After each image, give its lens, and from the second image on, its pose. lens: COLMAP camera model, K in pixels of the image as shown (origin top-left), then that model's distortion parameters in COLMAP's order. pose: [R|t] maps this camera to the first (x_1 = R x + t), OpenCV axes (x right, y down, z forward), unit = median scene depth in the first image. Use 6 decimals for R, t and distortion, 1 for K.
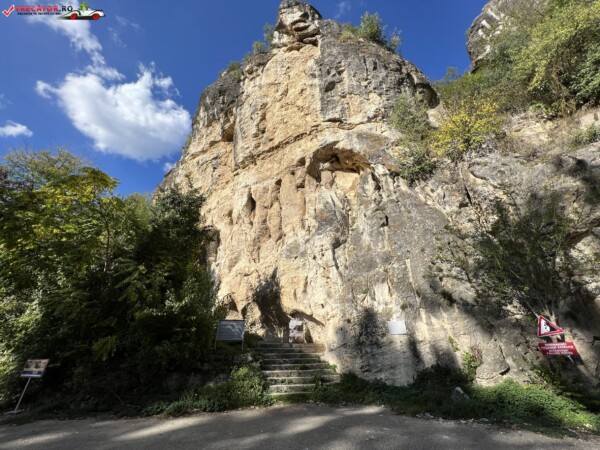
lens RADIAL K [[241.6, 0, 298.0], [0, 241.6, 225.7], [0, 0, 1]] dist [0.002617, 0.000070]
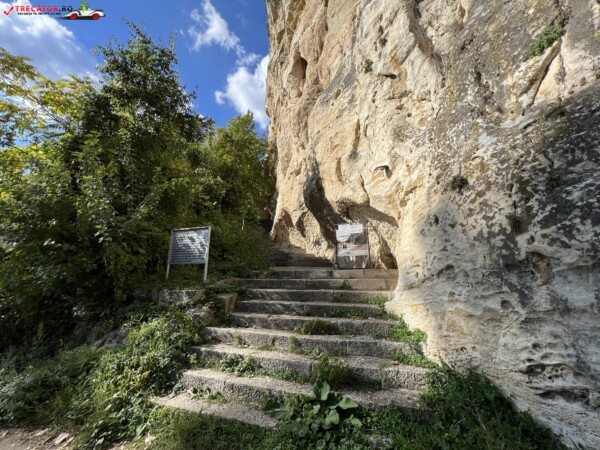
lens RADIAL K [[241.6, 0, 299.1], [0, 241.6, 223.5], [0, 0, 1]] dist [0.002617, 0.000070]
pose [[0.805224, -0.120434, -0.580611, 0.192137], [0.259837, 0.951809, 0.162926, 0.309218], [0.533009, -0.282056, 0.797713, 0.618245]]
